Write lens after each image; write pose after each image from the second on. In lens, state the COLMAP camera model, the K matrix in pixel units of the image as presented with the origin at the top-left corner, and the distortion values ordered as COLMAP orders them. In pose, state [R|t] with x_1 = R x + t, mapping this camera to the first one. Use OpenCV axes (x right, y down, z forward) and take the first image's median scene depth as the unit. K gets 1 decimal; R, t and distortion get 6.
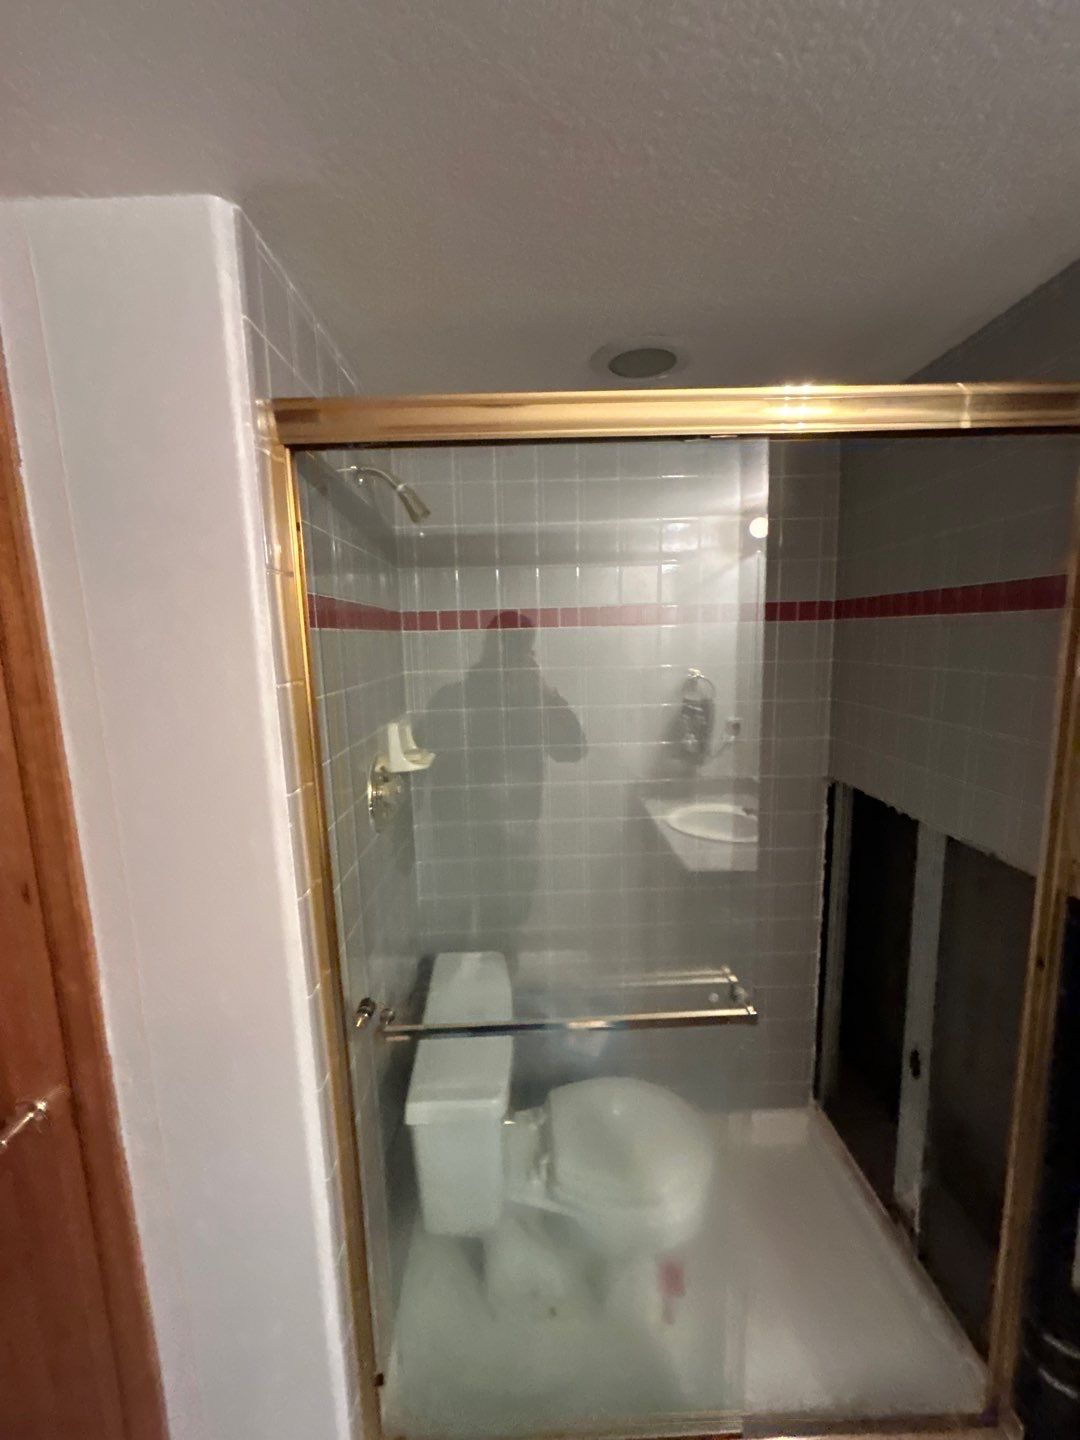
lens RADIAL K [[582.9, 0, 538.8], [0, 582.9, 722.7], [0, 0, 1]] dist [0.000814, 0.000473]
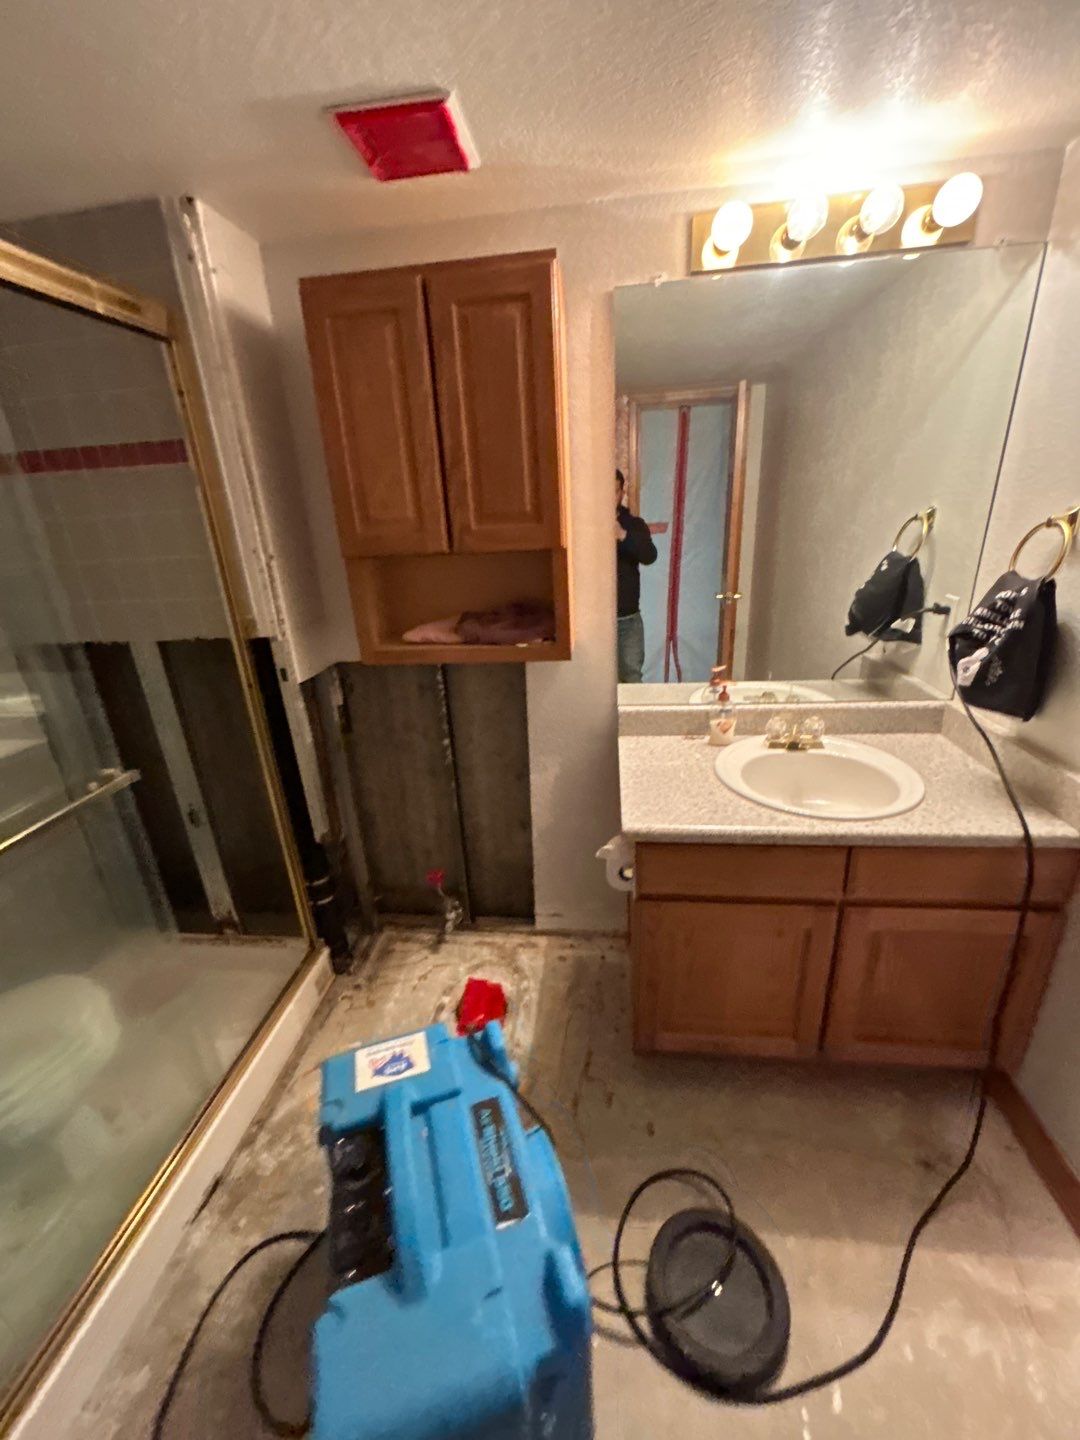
lens RADIAL K [[584.5, 0, 540.0], [0, 584.5, 721.4], [0, 0, 1]] dist [0.000263, 0.000333]
pose [[0.148574, -0.327000, 0.933272, -0.448707], [0.197953, 0.934480, 0.295910, 0.124189], [-0.968886, 0.140779, 0.203570, -0.104280]]
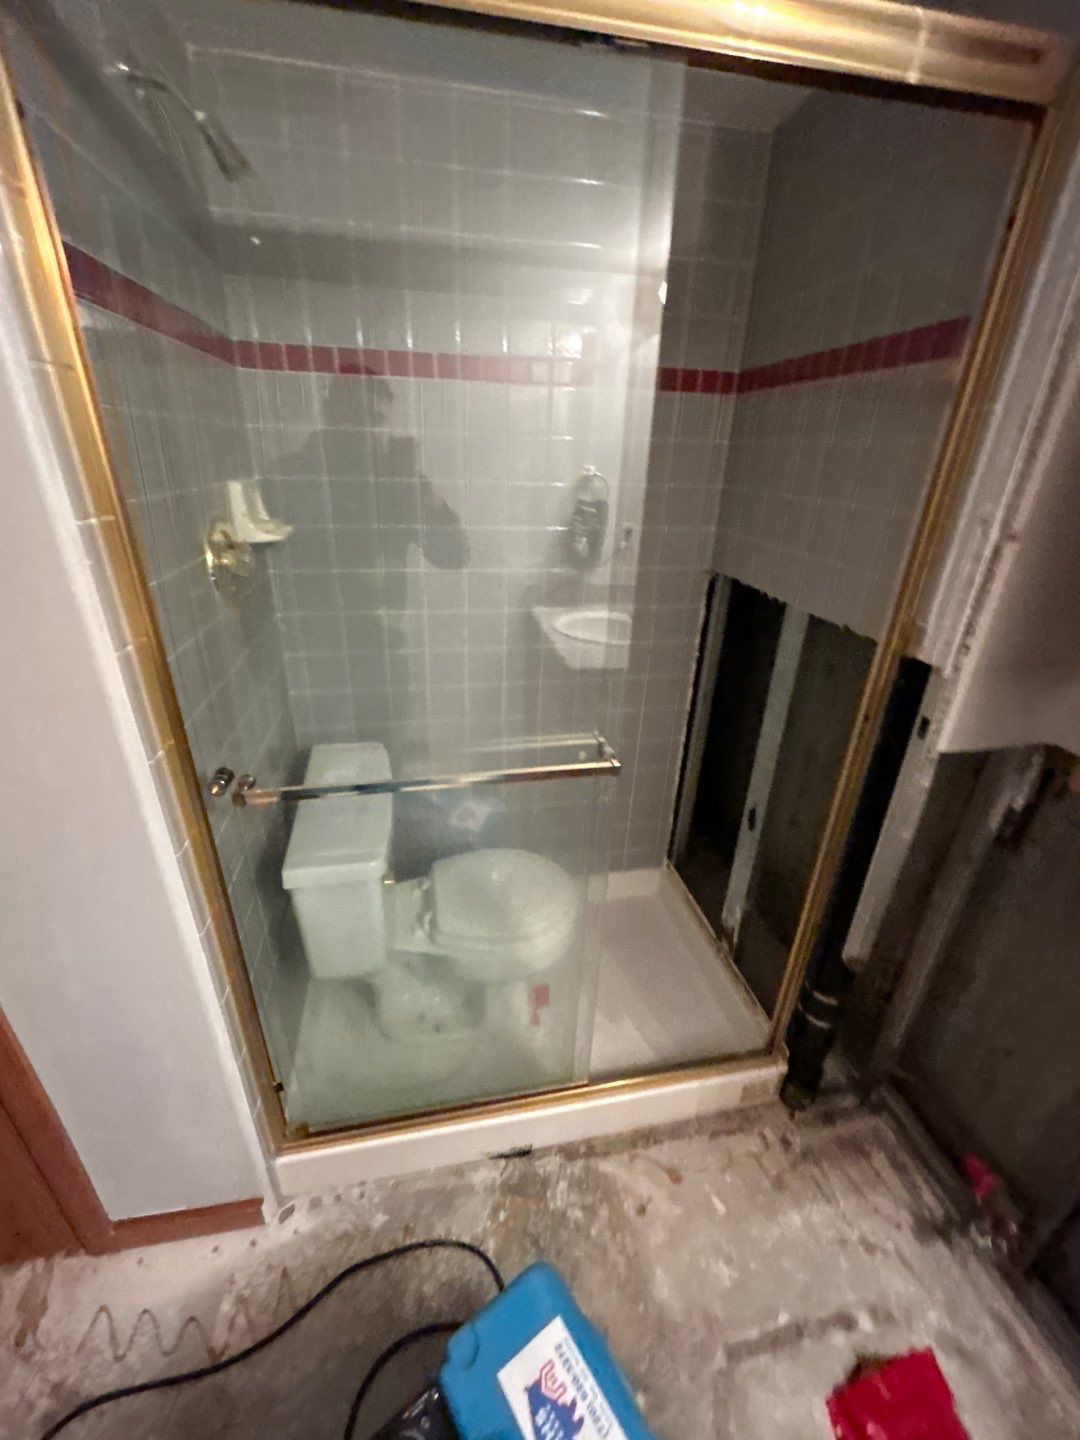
lens RADIAL K [[584.0, 0, 538.0], [0, 584.0, 721.5], [0, 0, 1]] dist [-0.000750, 0.000161]
pose [[0.984355, -0.019641, 0.175098, 0.028892], [-0.030591, 0.959624, 0.279617, 0.088277], [-0.173520, -0.280599, 0.944010, 0.034765]]
